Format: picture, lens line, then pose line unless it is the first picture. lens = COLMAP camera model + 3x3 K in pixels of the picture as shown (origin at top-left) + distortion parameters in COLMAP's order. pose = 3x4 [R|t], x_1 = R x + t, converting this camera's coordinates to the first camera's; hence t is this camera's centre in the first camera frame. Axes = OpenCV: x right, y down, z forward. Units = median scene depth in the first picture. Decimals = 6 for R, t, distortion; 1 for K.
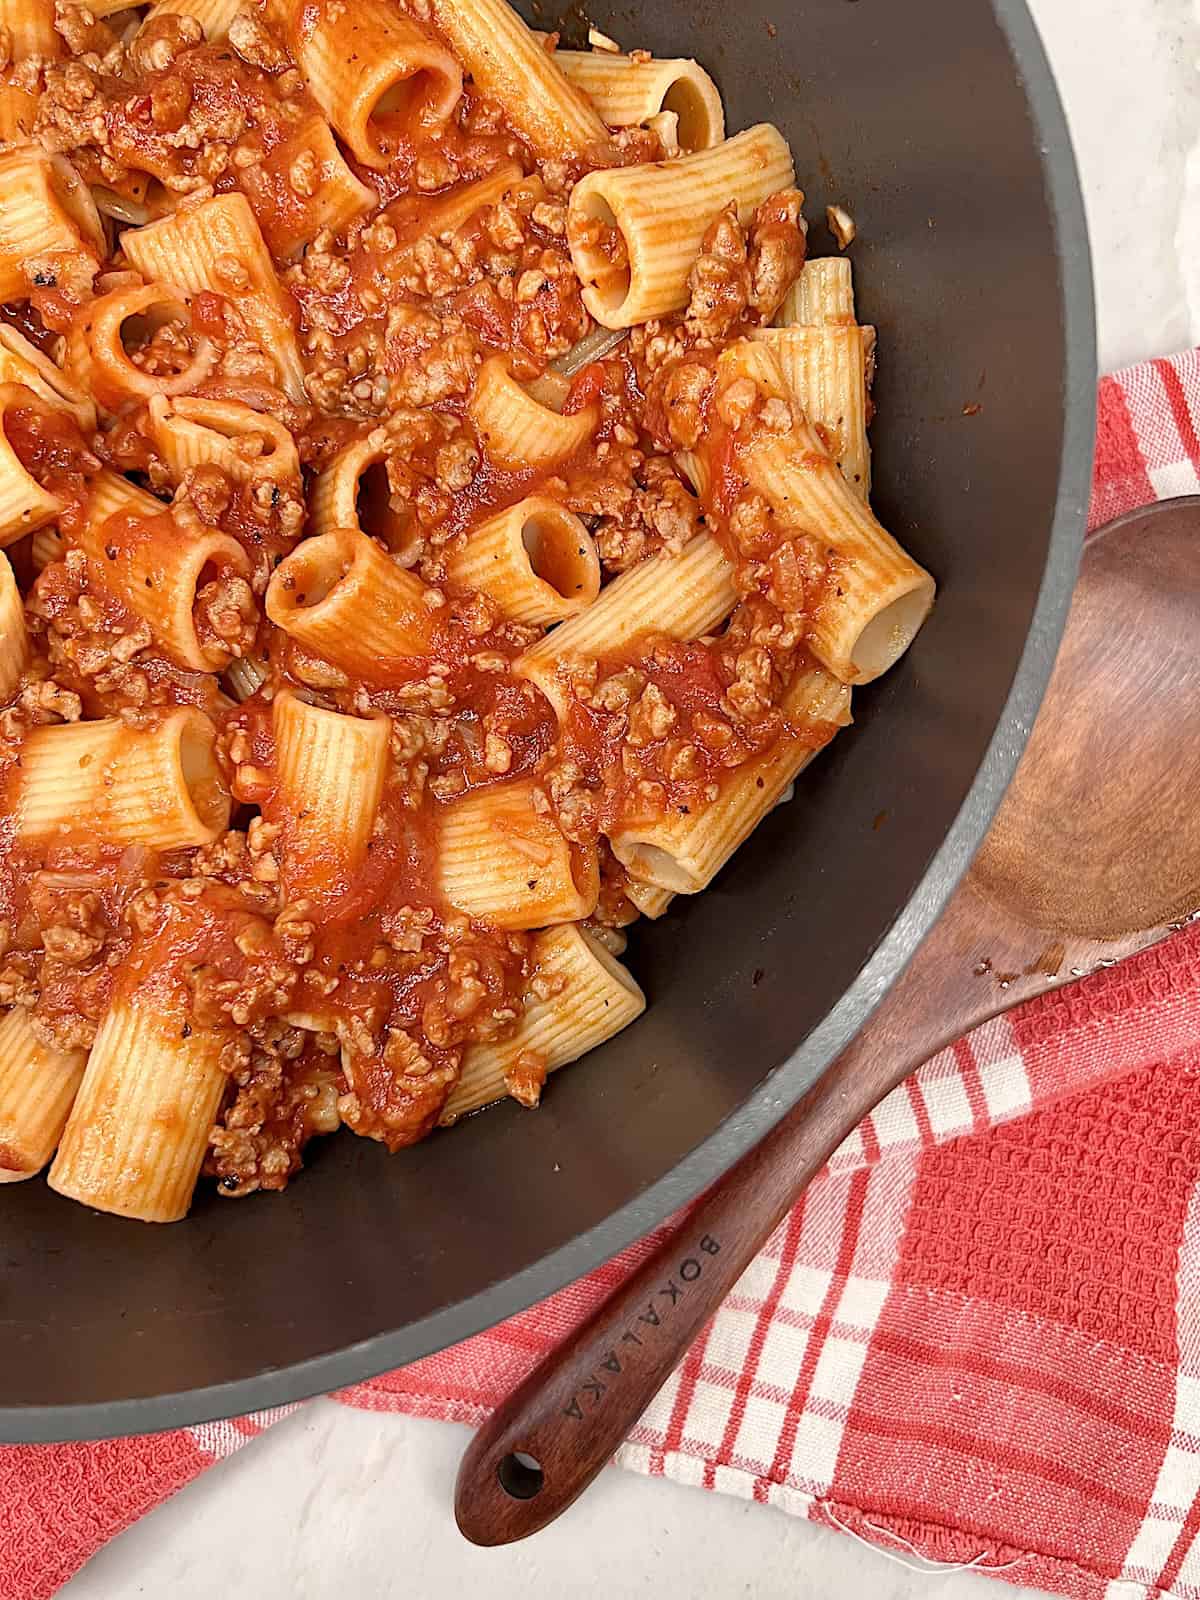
lens RADIAL K [[1255.2, 0, 619.8], [0, 1255.2, 825.2], [0, 0, 1]] dist [-0.000305, -0.045961]
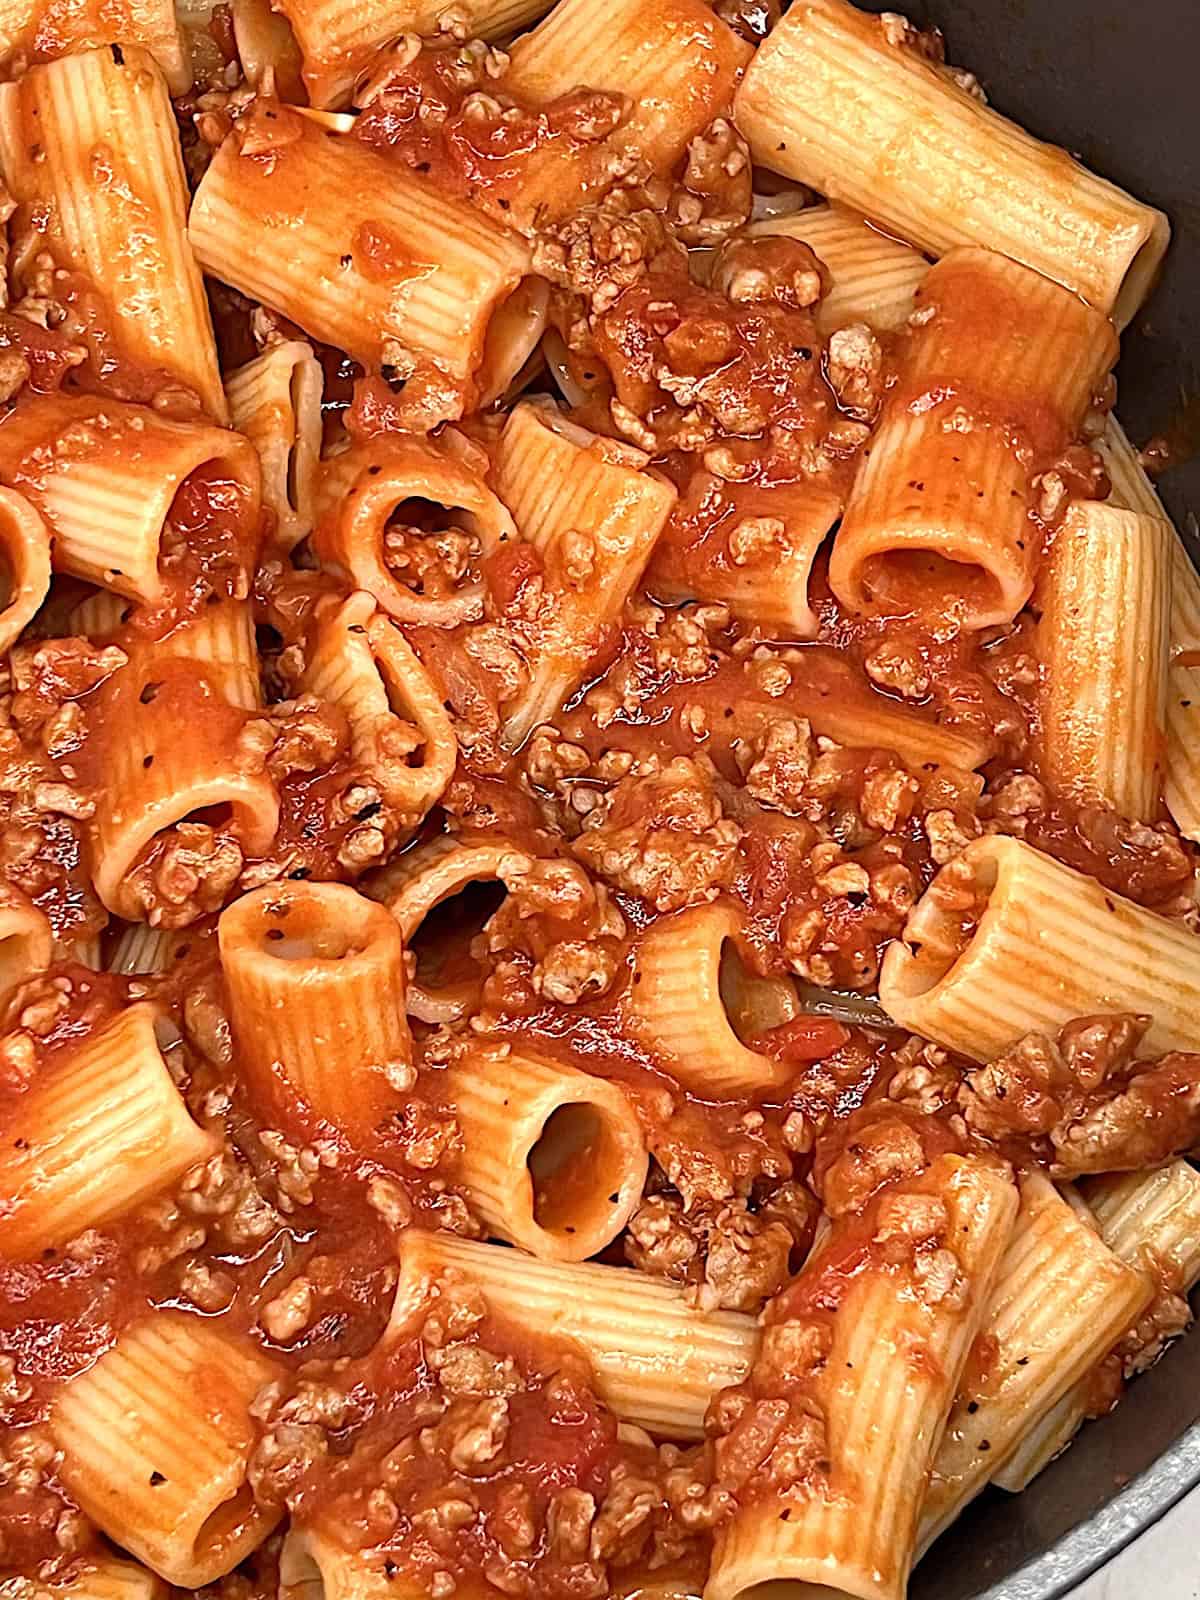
lens RADIAL K [[3766.1, 0, 600.0], [0, 3766.1, 800.0], [0, 0, 1]] dist [0.051103, 0.570974]
pose [[0.659721, 0.702552, -0.266813, 0.345221], [-0.750616, 0.633326, -0.188344, 0.022287], [0.036658, 0.324529, 0.945165, -0.916614]]
